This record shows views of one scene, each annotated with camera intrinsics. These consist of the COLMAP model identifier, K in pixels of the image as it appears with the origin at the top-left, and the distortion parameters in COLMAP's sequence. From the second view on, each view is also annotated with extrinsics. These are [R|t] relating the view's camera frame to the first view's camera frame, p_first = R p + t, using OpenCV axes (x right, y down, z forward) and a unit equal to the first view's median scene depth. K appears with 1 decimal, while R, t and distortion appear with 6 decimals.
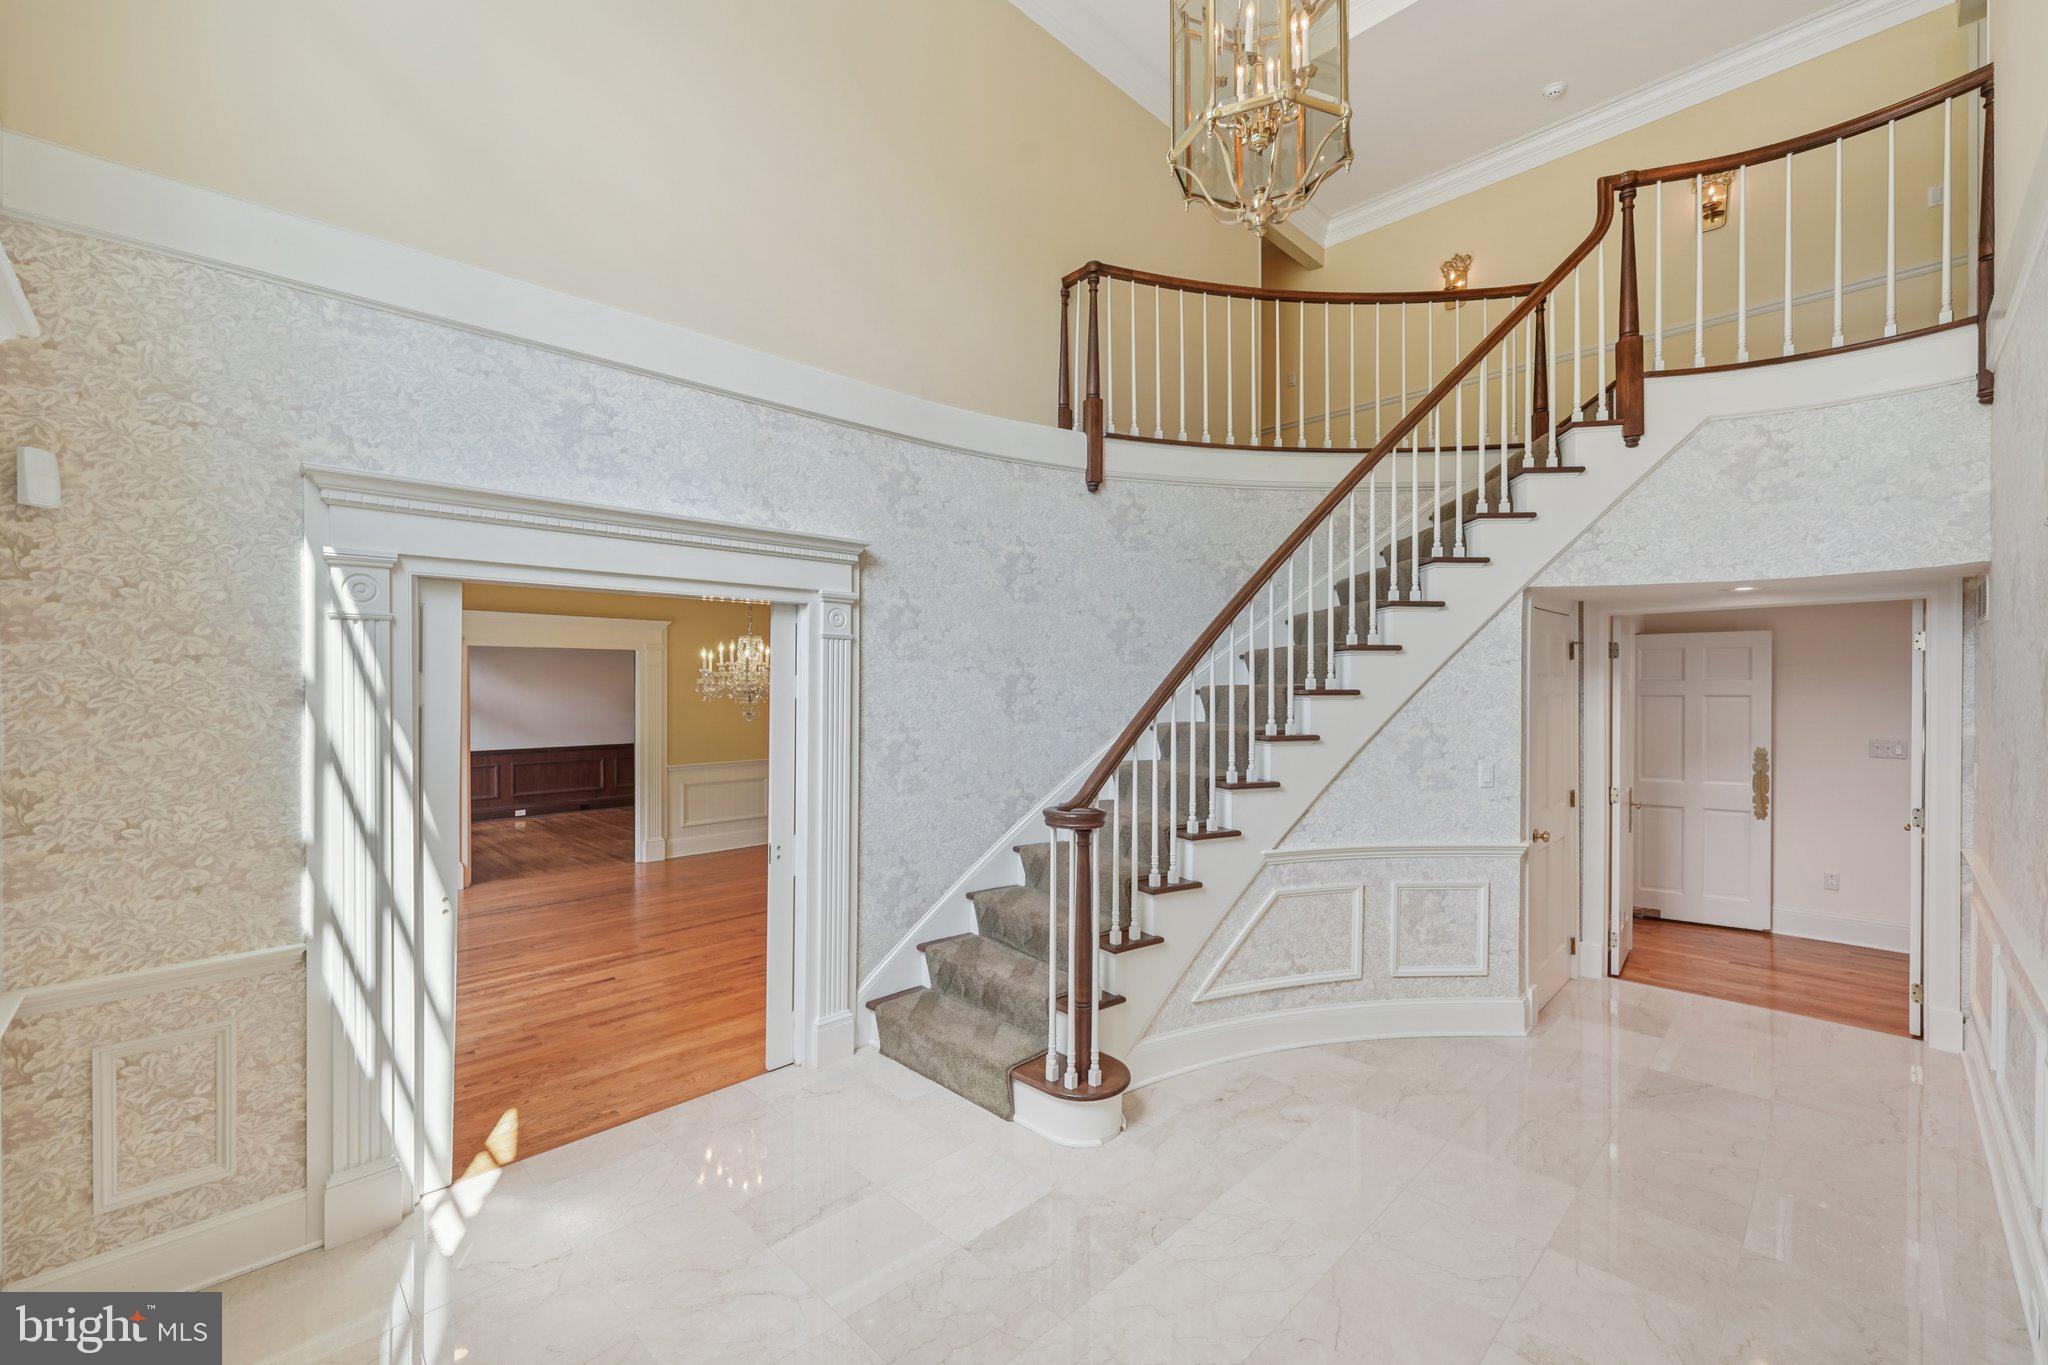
lens RADIAL K [[820.0, 0, 1019.0], [0, 820.0, 685.9], [0, 0, 1]] dist [-0.001930, -0.000093]
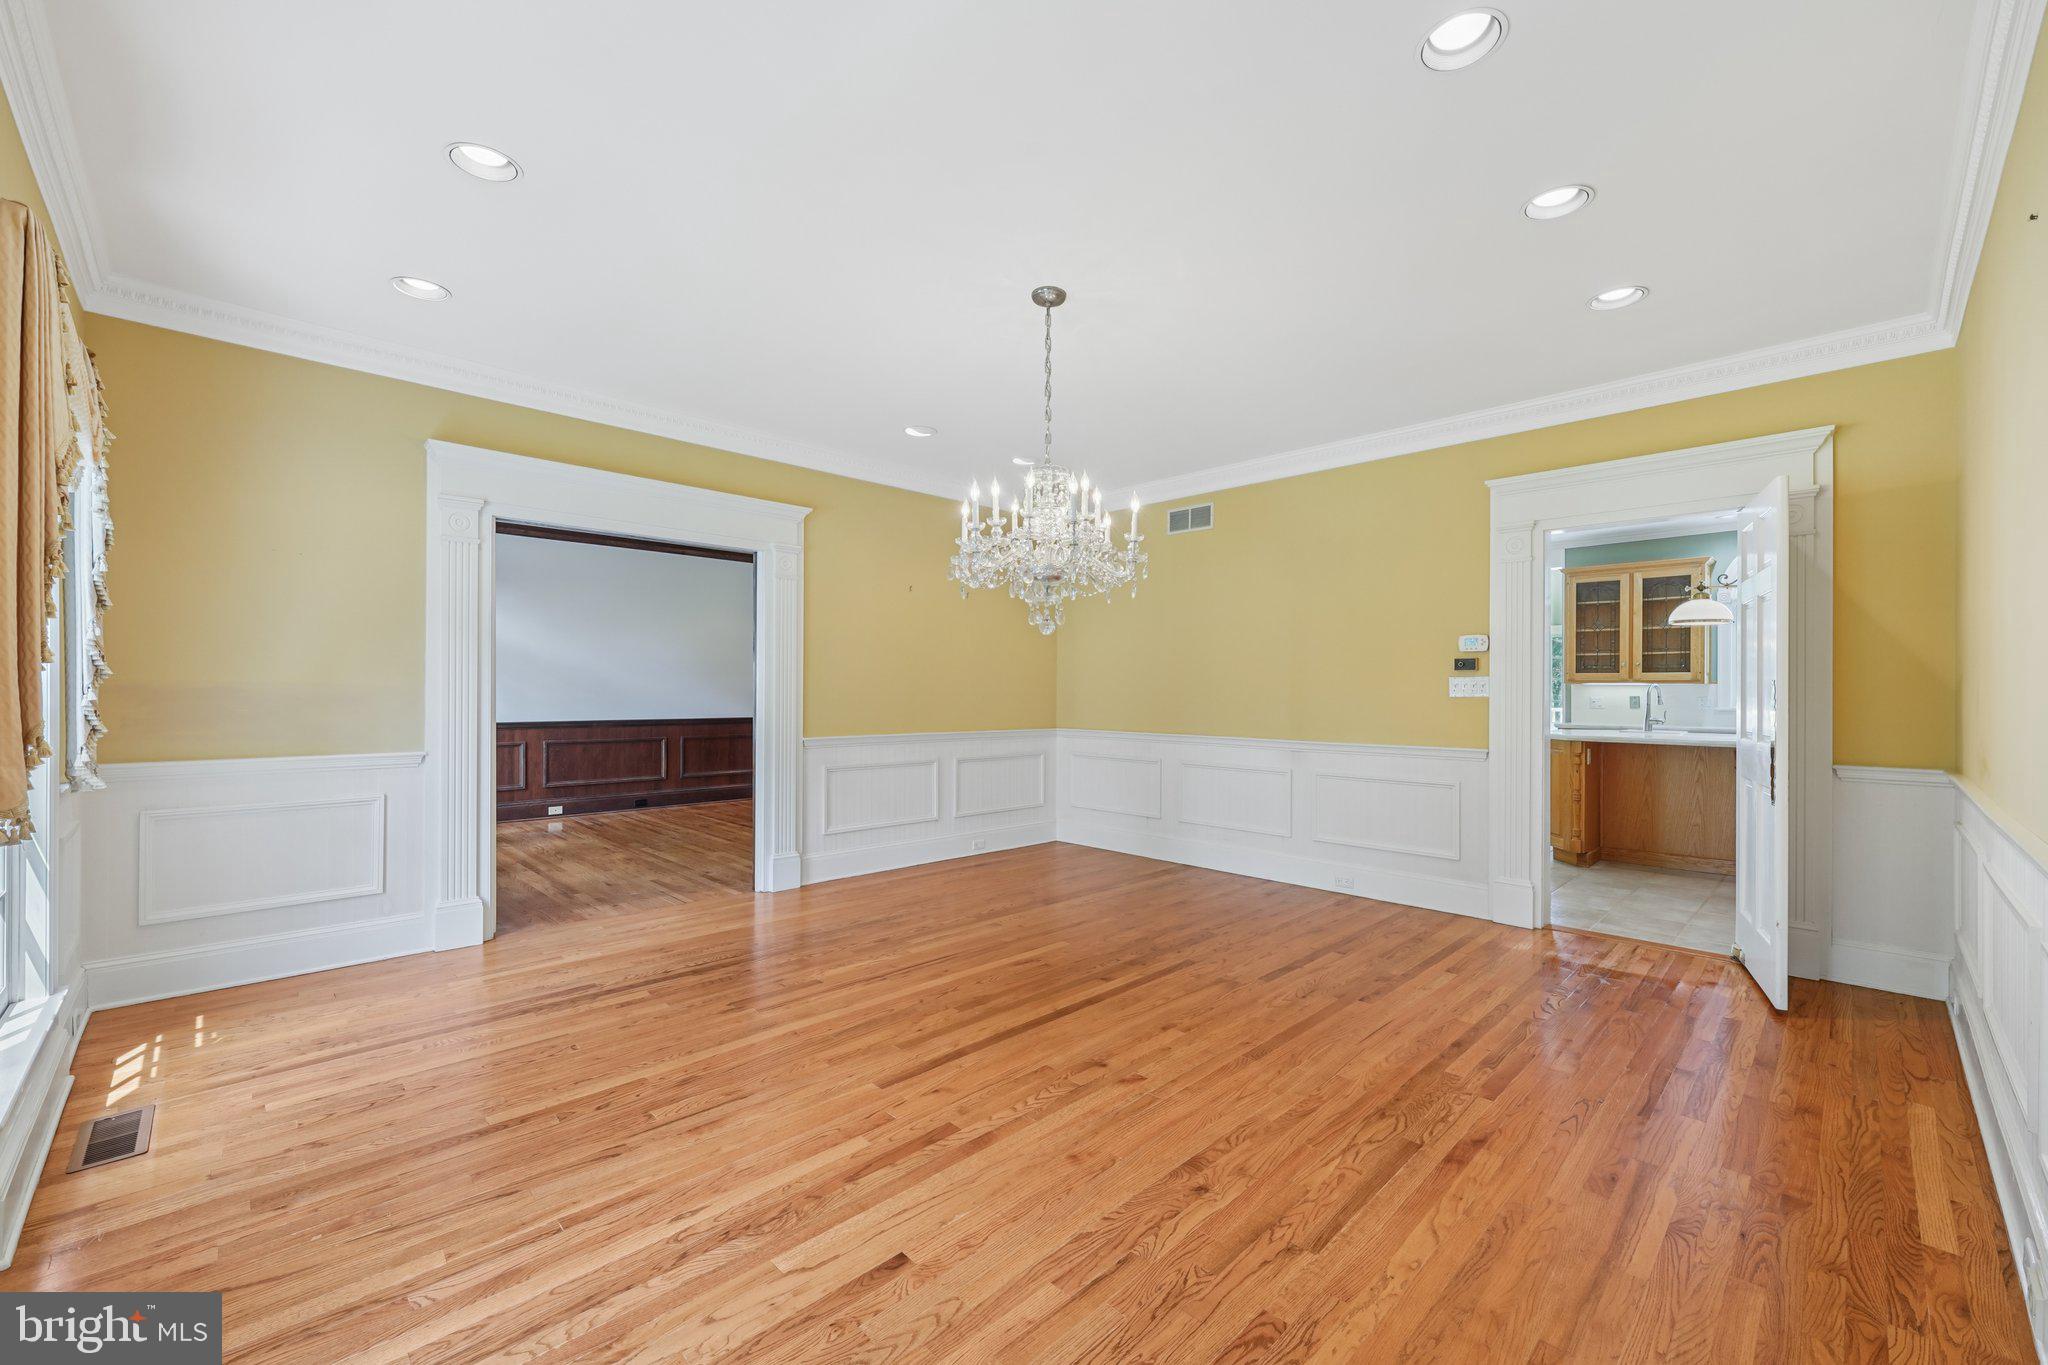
lens RADIAL K [[832.4, 0, 1014.4], [0, 832.4, 672.4], [0, 0, 1]] dist [-0.002155, -0.000451]
pose [[0.999879, 0.003981, -0.015067, -0.276663], [-0.004192, 0.999893, -0.014006, 0.060132], [0.015010, 0.014067, 0.999788, 0.389700]]
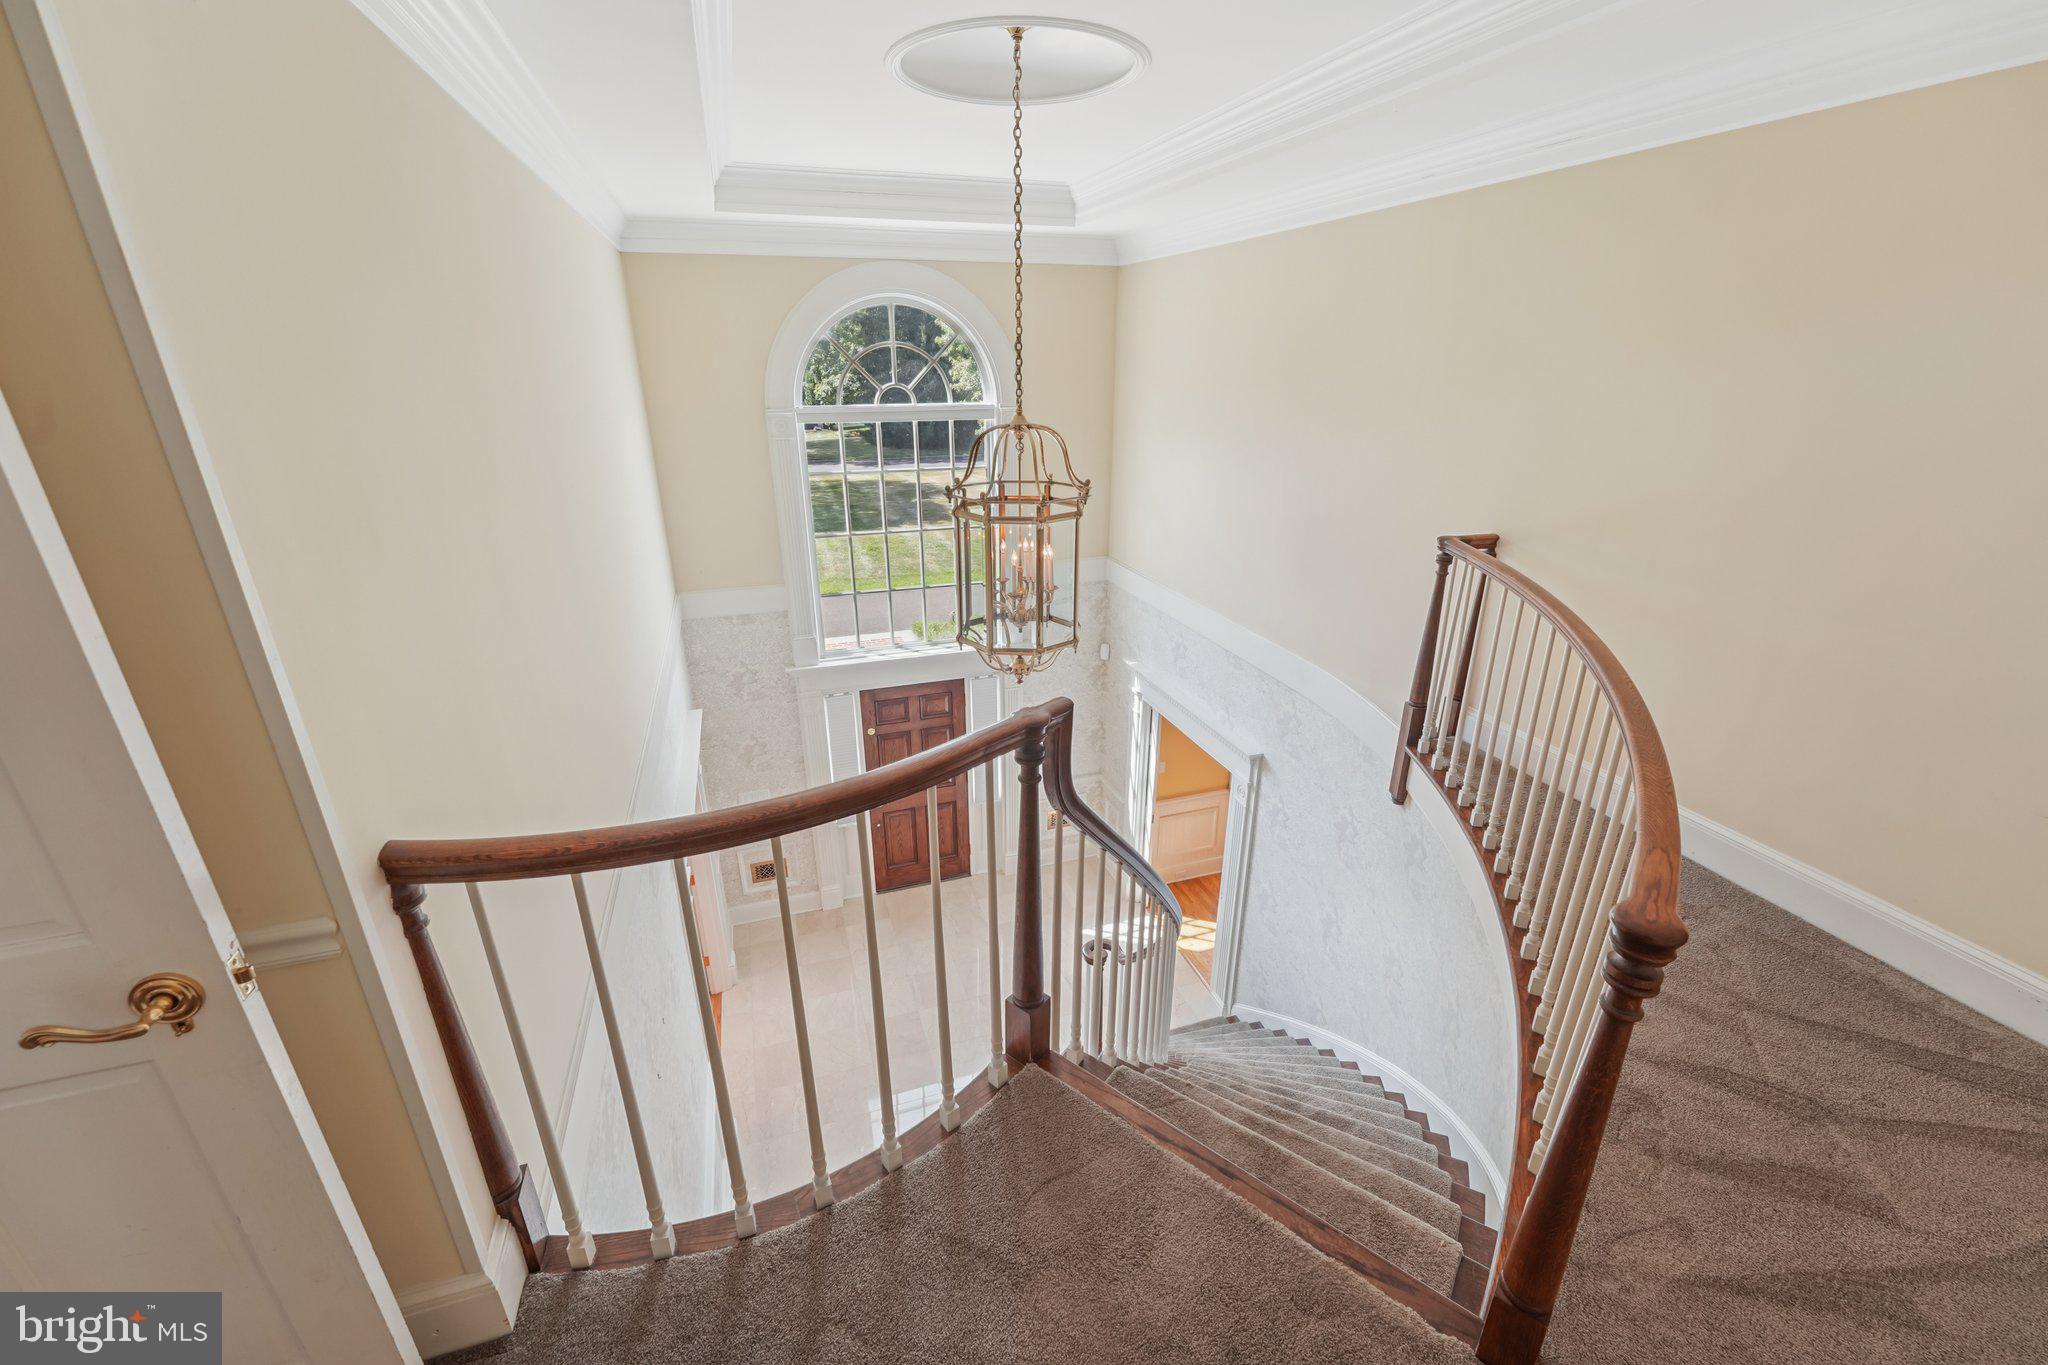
lens RADIAL K [[832.4, 0, 1027.3], [0, 832.4, 676.4], [0, 0, 1]] dist [-0.002155, -0.000451]
pose [[-0.417957, 0.336166, -0.843981, 0.564886], [-0.005747, 0.928020, 0.372485, -0.409811], [0.908449, 0.160533, -0.385941, 0.575717]]
